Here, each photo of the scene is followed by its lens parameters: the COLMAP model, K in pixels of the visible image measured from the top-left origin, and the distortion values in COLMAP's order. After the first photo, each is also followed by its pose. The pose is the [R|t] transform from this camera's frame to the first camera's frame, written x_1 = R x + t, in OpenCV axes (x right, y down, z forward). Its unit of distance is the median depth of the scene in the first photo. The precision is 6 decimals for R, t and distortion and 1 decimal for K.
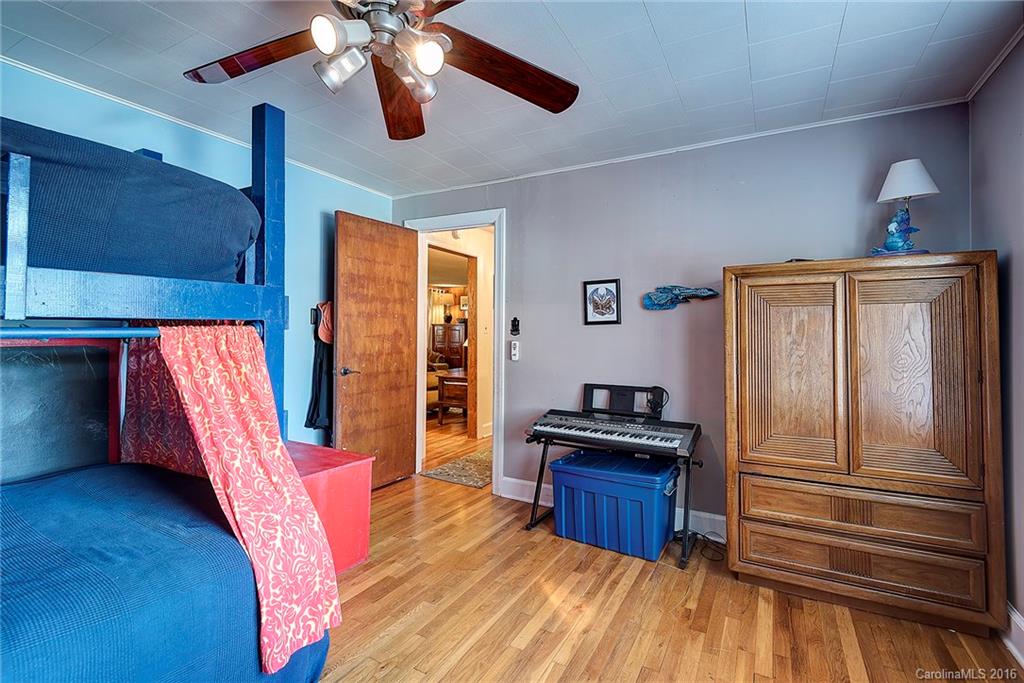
lens RADIAL K [[469.2, 0, 512.8], [0, 469.2, 331.1], [0, 0, 1]] dist [0.011980, -0.004899]
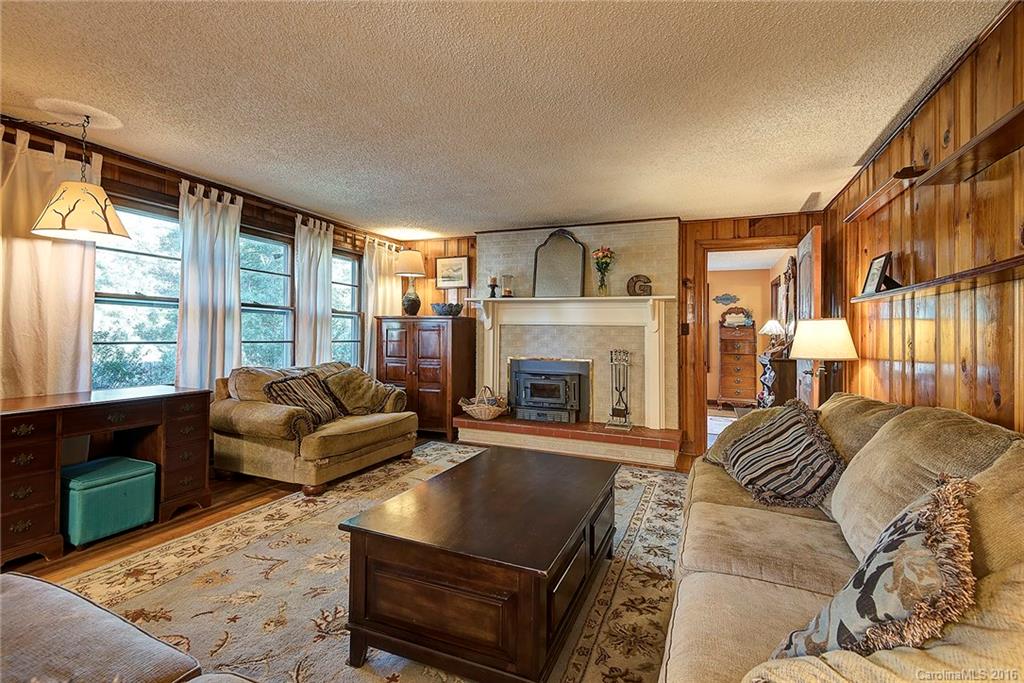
lens RADIAL K [[469.2, 0, 516.4], [0, 469.2, 332.1], [0, 0, 1]] dist [0.011980, -0.004899]
pose [[0.992085, 0.008958, 0.125251, -0.092628], [-0.008988, 0.999960, -0.000325, -0.000764], [-0.125249, -0.000803, 0.992125, 0.524414]]
